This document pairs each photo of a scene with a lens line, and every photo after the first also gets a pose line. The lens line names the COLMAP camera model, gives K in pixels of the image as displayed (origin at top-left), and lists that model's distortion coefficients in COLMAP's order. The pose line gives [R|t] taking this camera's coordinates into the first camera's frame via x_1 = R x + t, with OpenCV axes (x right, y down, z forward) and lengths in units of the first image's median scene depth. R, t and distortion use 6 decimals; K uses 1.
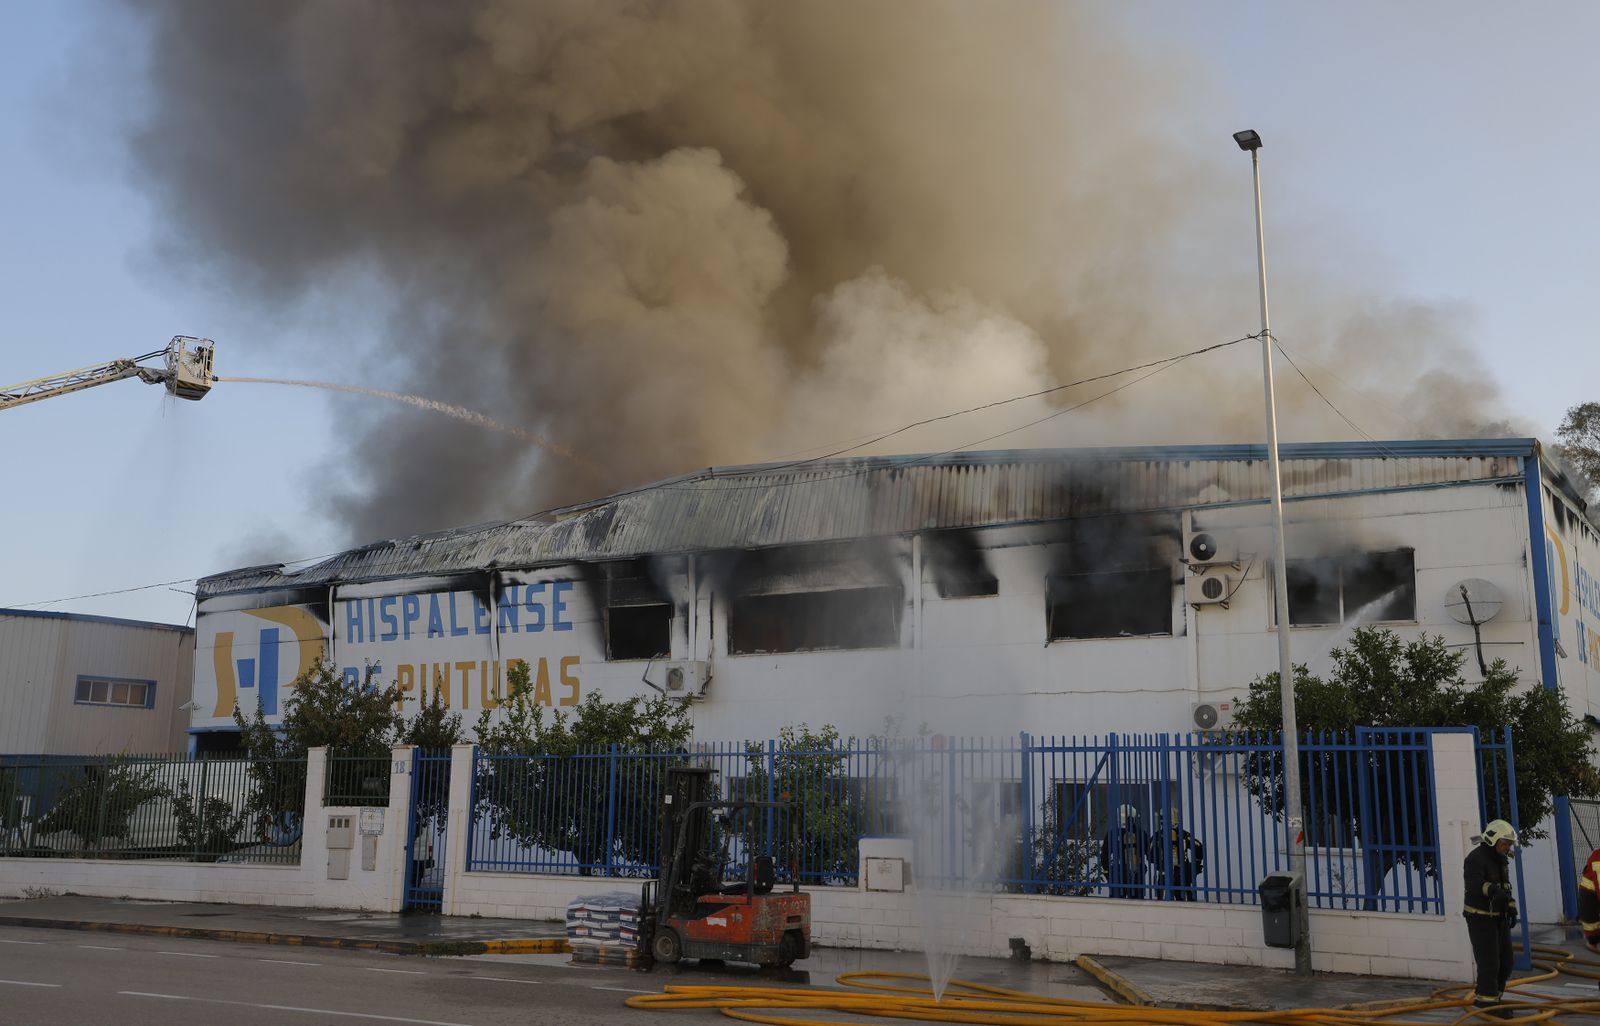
lens RADIAL K [[1363.0, 0, 800.0], [0, 1363.0, 513.0], [0, 0, 1]] dist [0.002714, 0.010436]
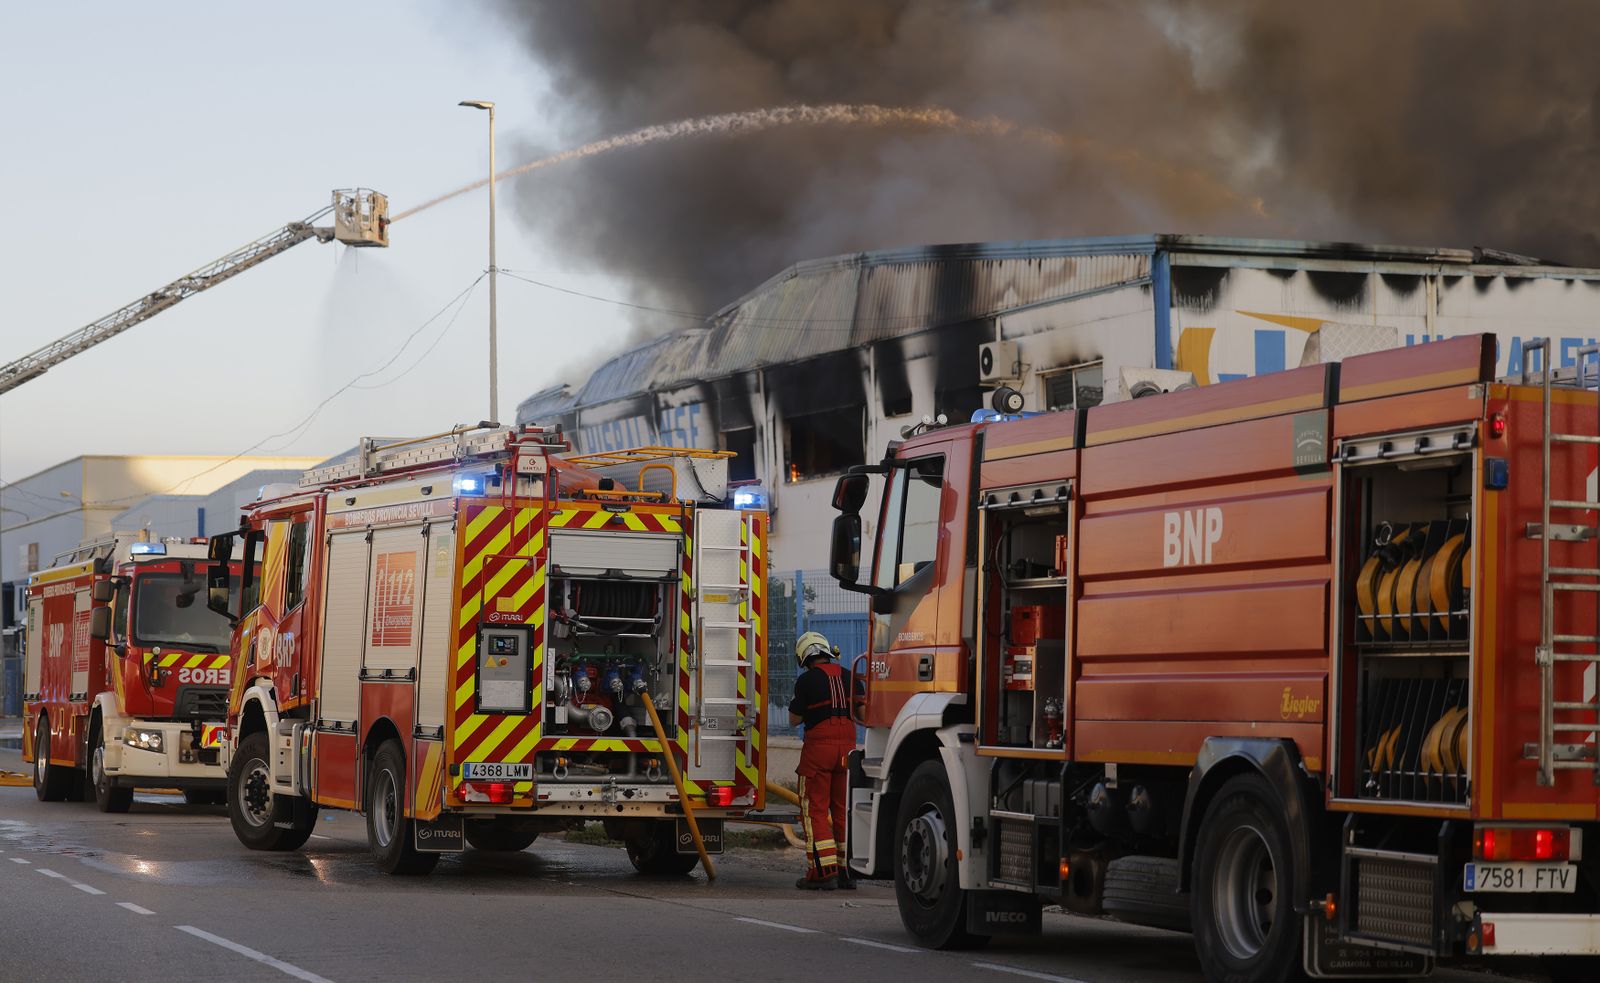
lens RADIAL K [[3357.1, 0, 800.0], [0, 3357.1, 491.5], [0, 0, 1]] dist [-0.202466, -0.026347]
pose [[0.754740, -0.046369, -0.654384, 1.529845], [0.151713, 0.982795, 0.105340, -0.132727], [0.638241, -0.178782, 0.748789, -0.710776]]
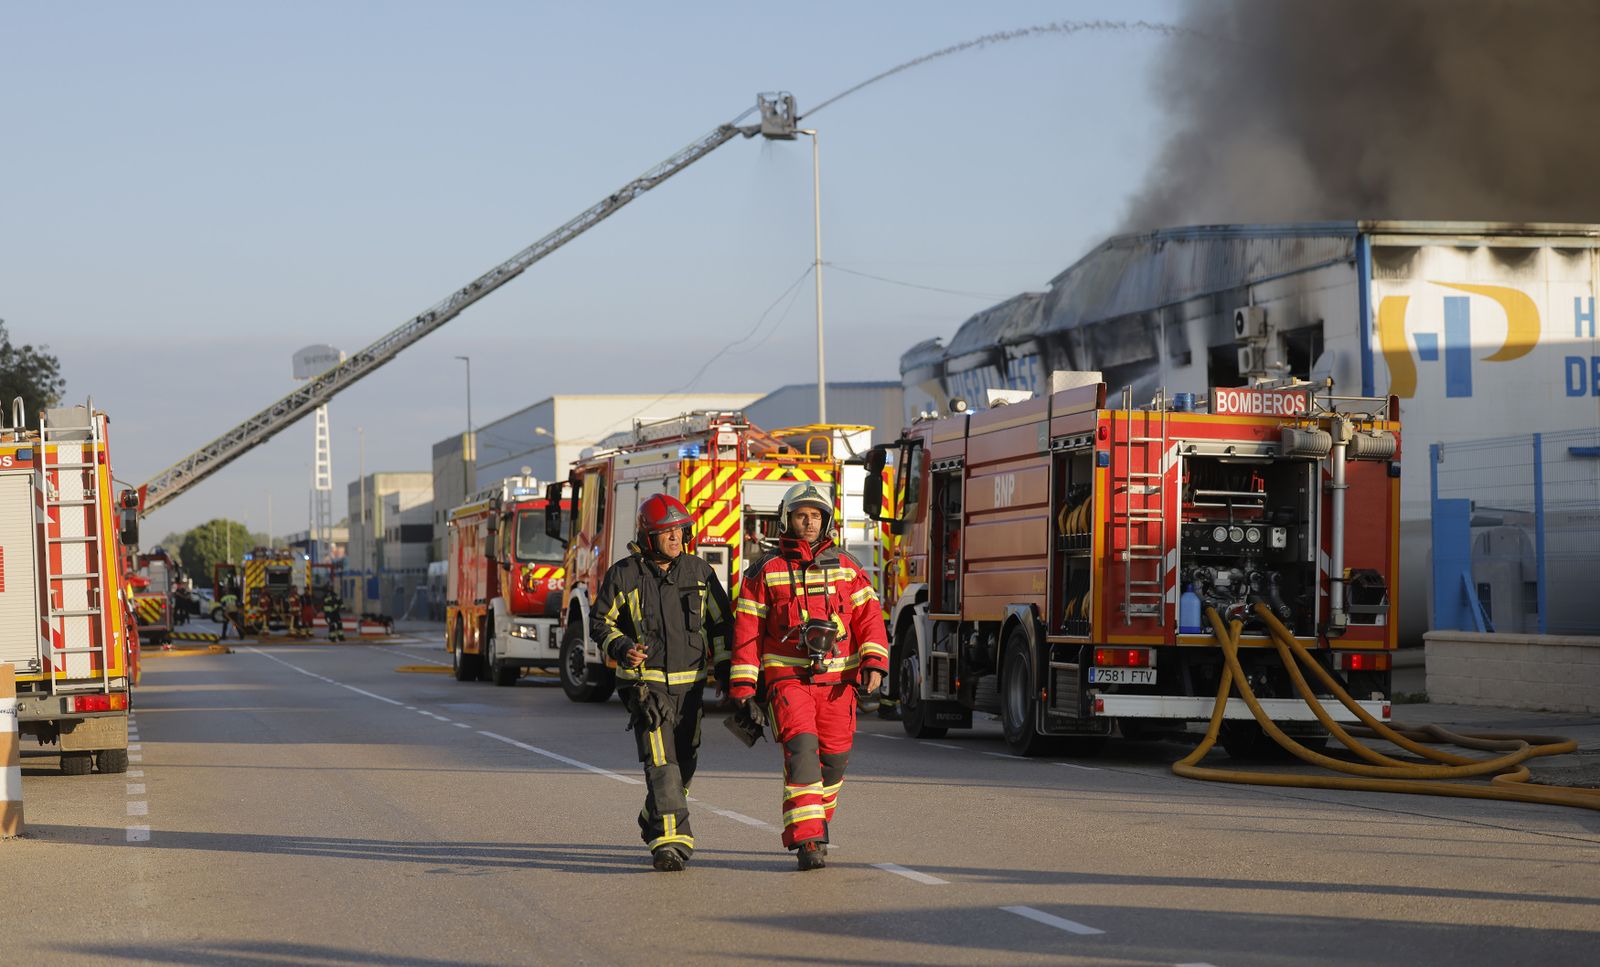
lens RADIAL K [[3299.1, 0, 800.0], [0, 3299.1, 483.5], [0, 0, 1]] dist [-0.193767, 0.027330]
pose [[0.647938, -0.041017, -0.760588, 1.919510], [0.181205, 0.978181, 0.101616, -0.168493], [0.739825, -0.203663, 0.641233, -0.920696]]
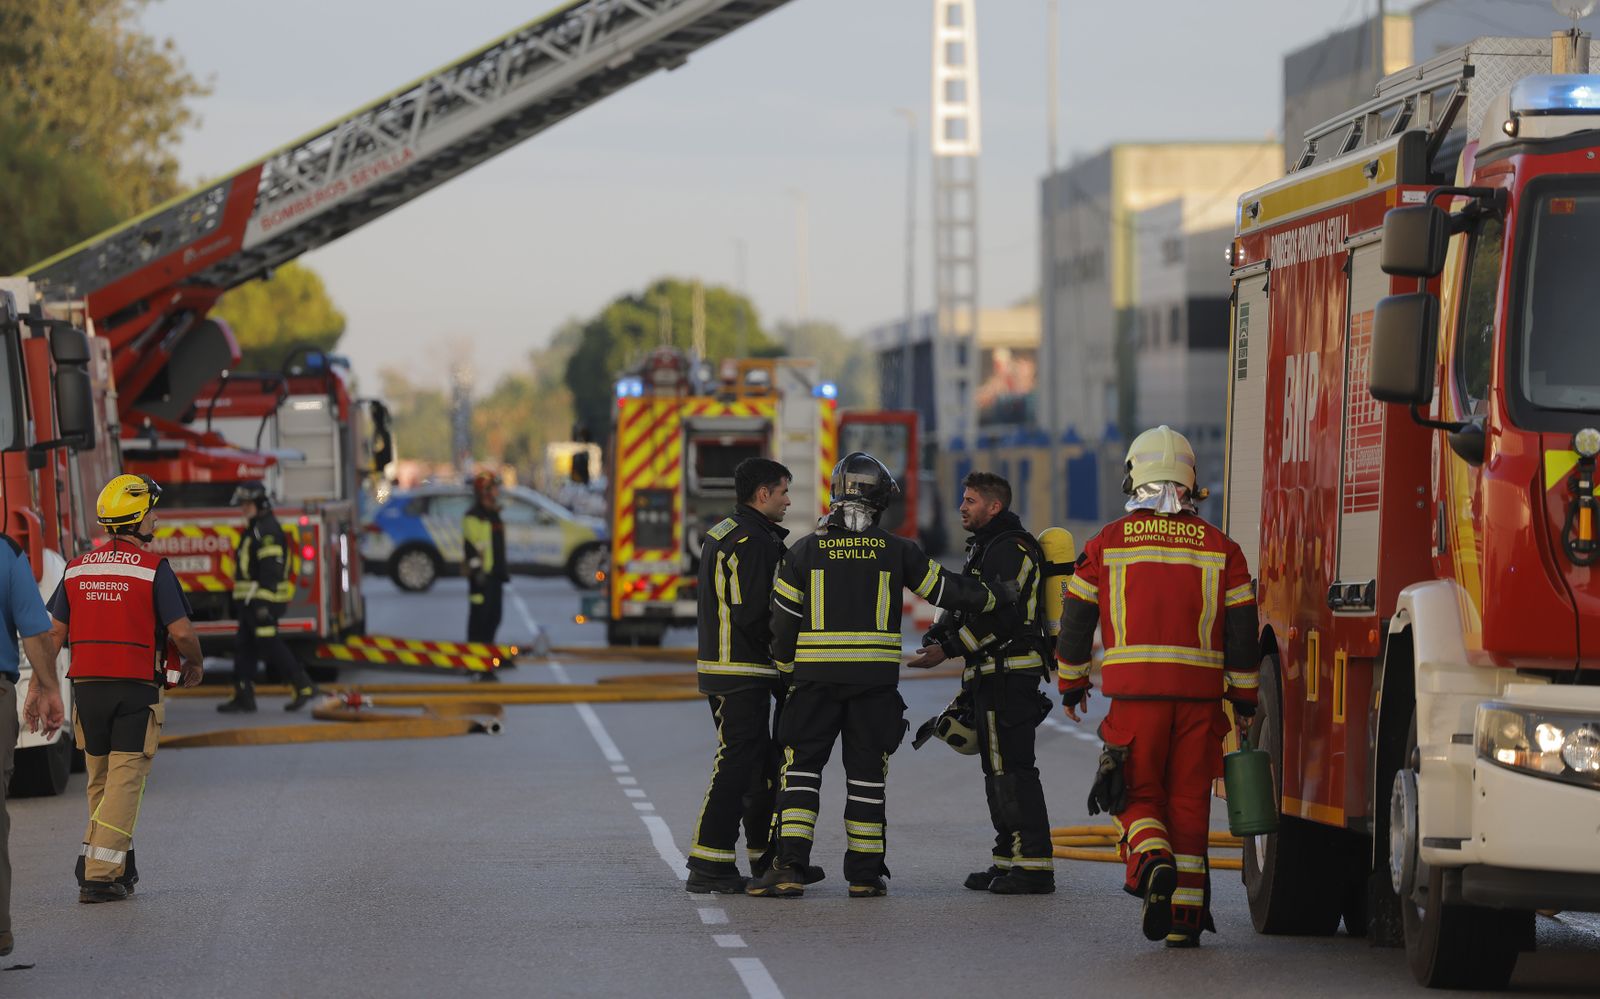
lens RADIAL K [[8864.7, 0, 800.0], [0, 8864.7, 499.5], [0, 0, 1]] dist [1.307548, 0.287716]
pose [[0.511864, -0.007246, -0.859036, 1.315560], [0.188129, 0.976637, 0.103861, -0.088901], [0.838214, -0.214772, 0.501269, -0.494928]]
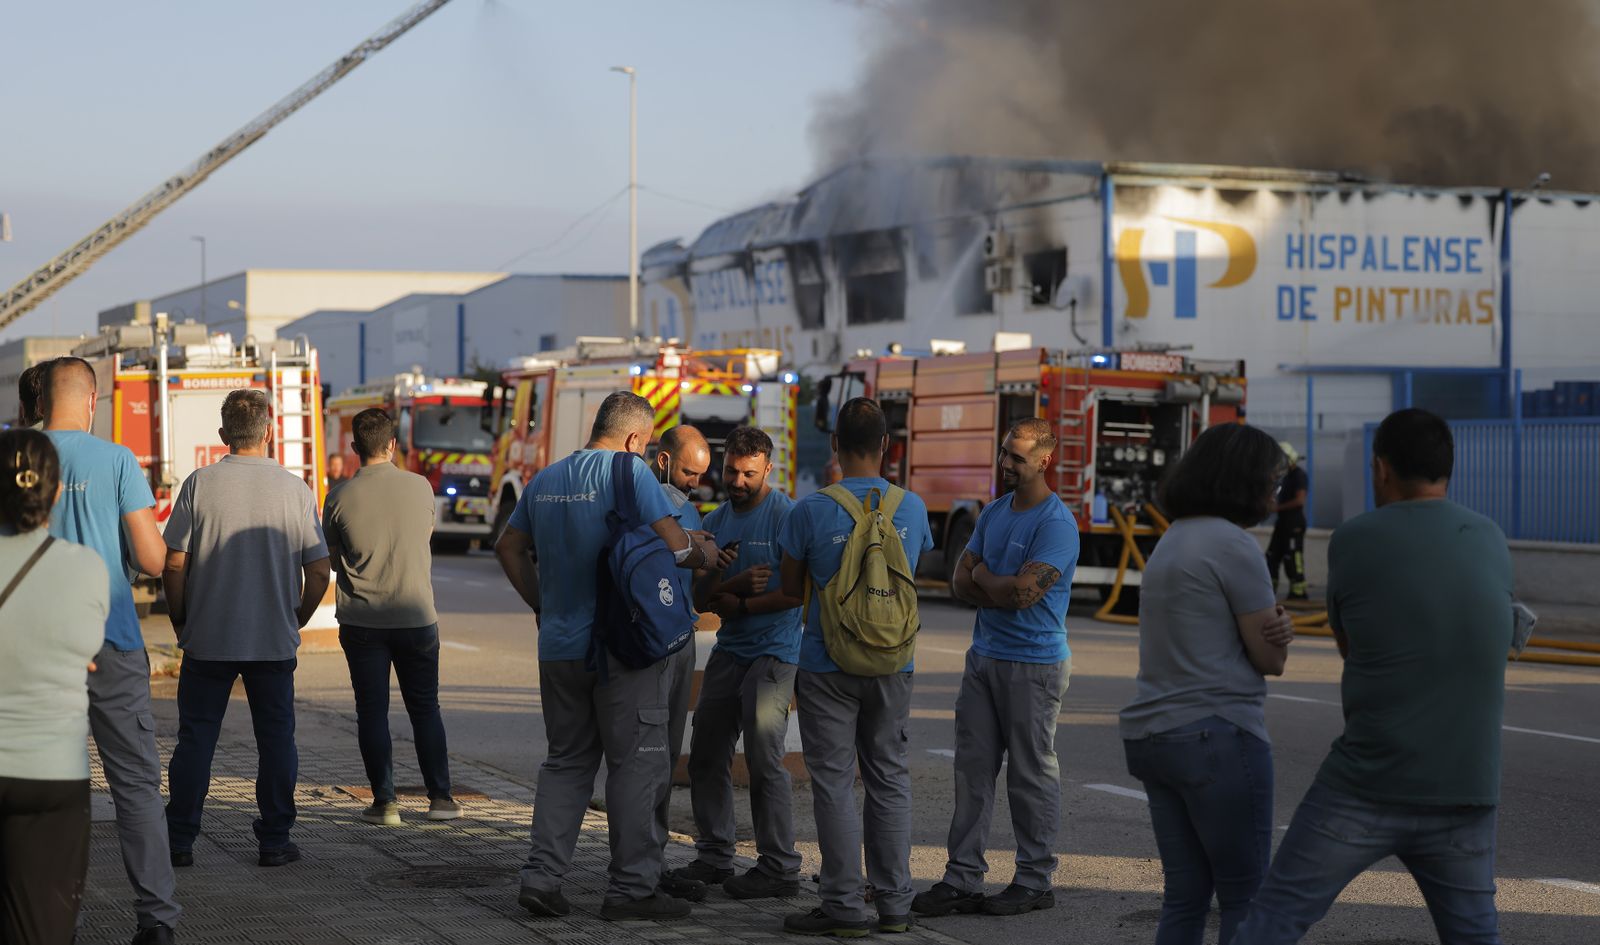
lens RADIAL K [[3465.9, 0, 800.6], [0, 3465.9, 514.8], [0, 0, 1]] dist [-0.201575, -0.105554]
pose [[0.733816, 0.007934, -0.679302, 2.135658], [0.143655, 0.975508, 0.166576, -0.263376], [0.663987, -0.219821, 0.714703, -1.317531]]
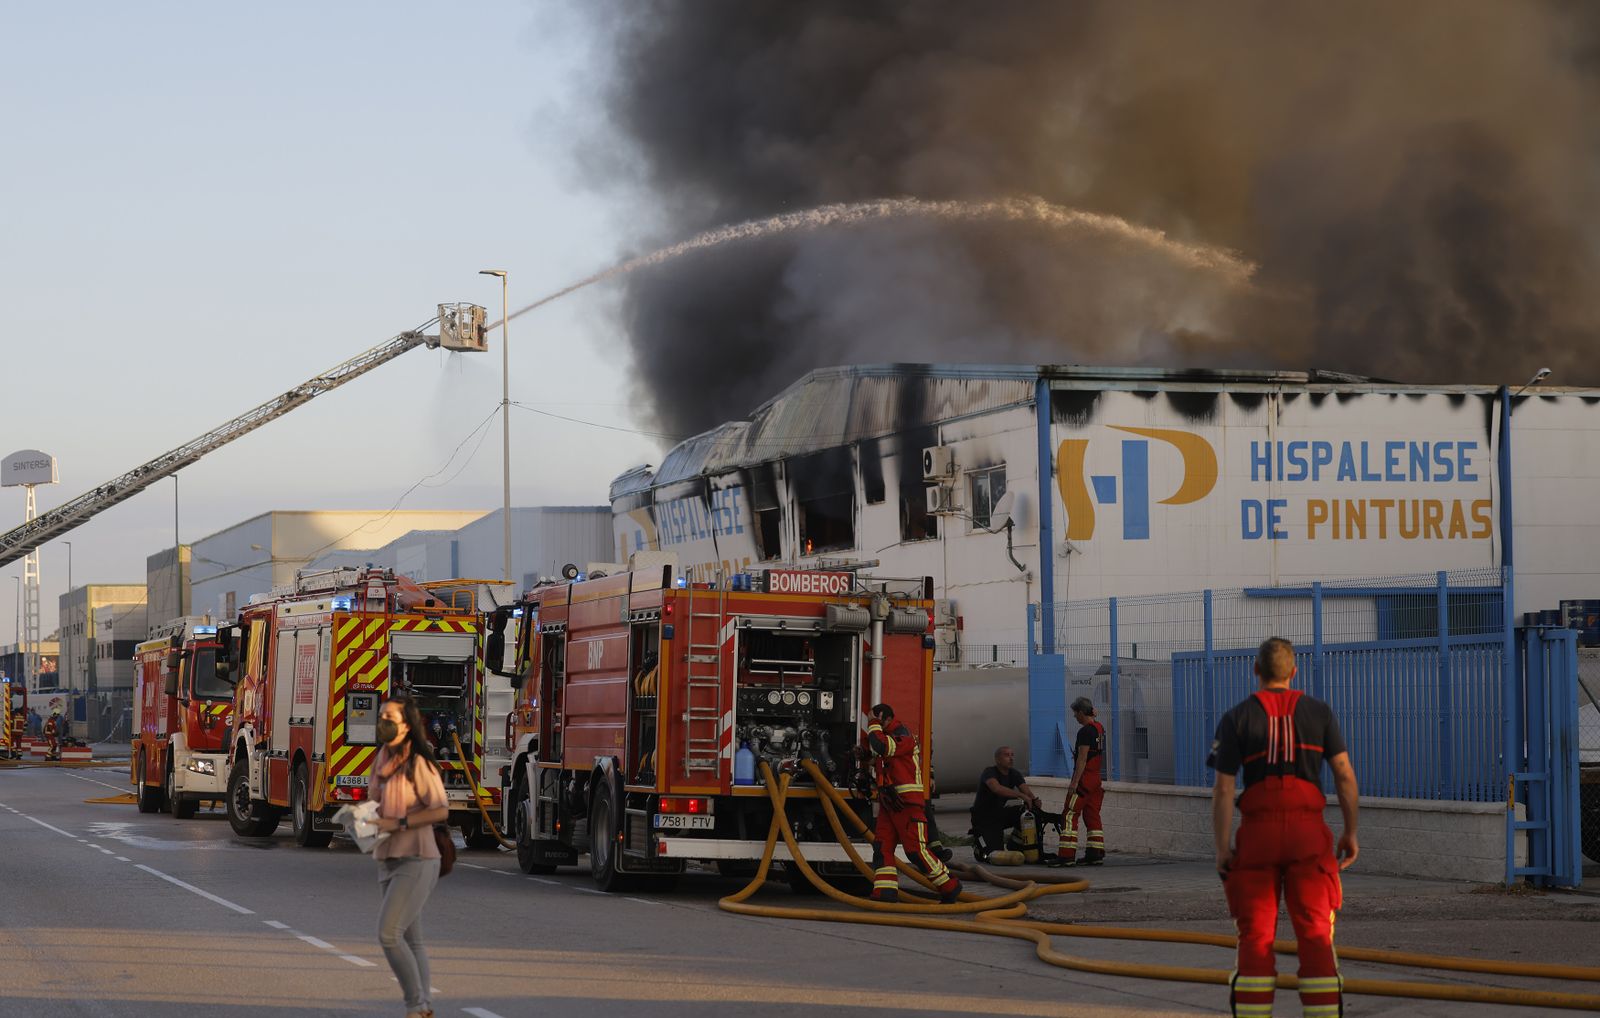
lens RADIAL K [[3537.7, 0, 800.0], [0, 3537.7, 509.0], [0, 0, 1]] dist [-0.189830, -0.149322]
pose [[0.699474, -0.052557, -0.712723, 2.107055], [0.165506, 0.982093, 0.090009, -0.198815], [0.695230, -0.180919, 0.695646, -1.013616]]
